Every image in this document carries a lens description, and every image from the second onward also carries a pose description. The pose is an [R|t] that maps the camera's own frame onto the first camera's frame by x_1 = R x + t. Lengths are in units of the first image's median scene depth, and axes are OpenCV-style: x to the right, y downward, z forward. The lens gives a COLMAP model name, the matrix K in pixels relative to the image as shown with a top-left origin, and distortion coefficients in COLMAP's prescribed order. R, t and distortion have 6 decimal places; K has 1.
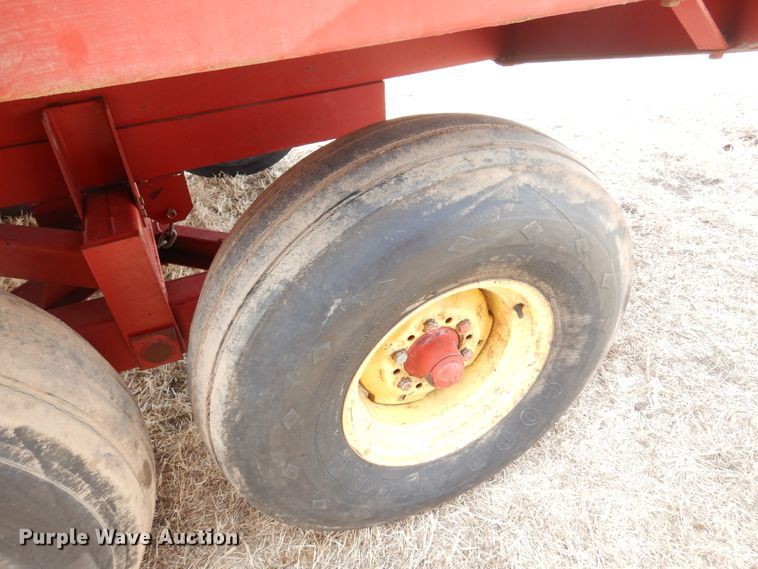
lens RADIAL K [[539.6, 0, 377.2], [0, 539.6, 288.9], [0, 0, 1]] dist [0.023041, -0.004096]
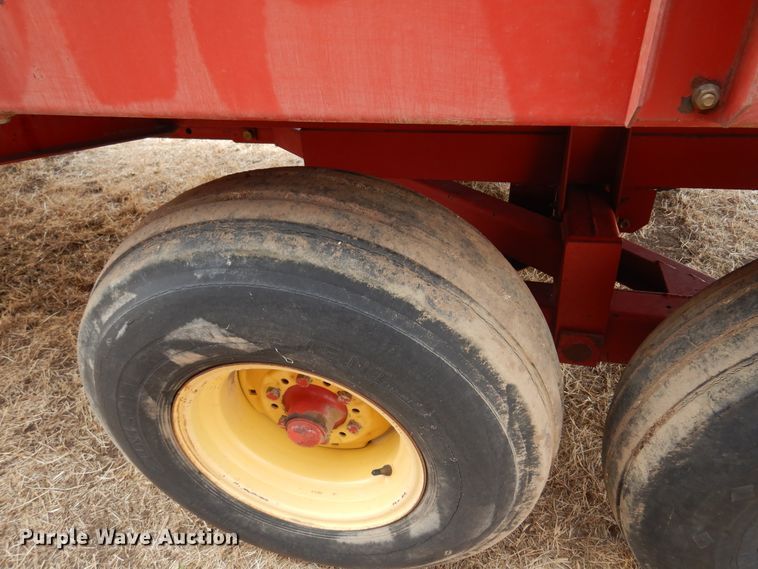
lens RADIAL K [[539.6, 0, 377.2], [0, 539.6, 288.9], [0, 0, 1]] dist [0.023041, -0.004096]
pose [[0.799151, 0.349063, -0.489400, -0.340420], [-0.343066, 0.933365, 0.105521, 0.036726], [0.493622, 0.083570, 0.865652, -0.123343]]
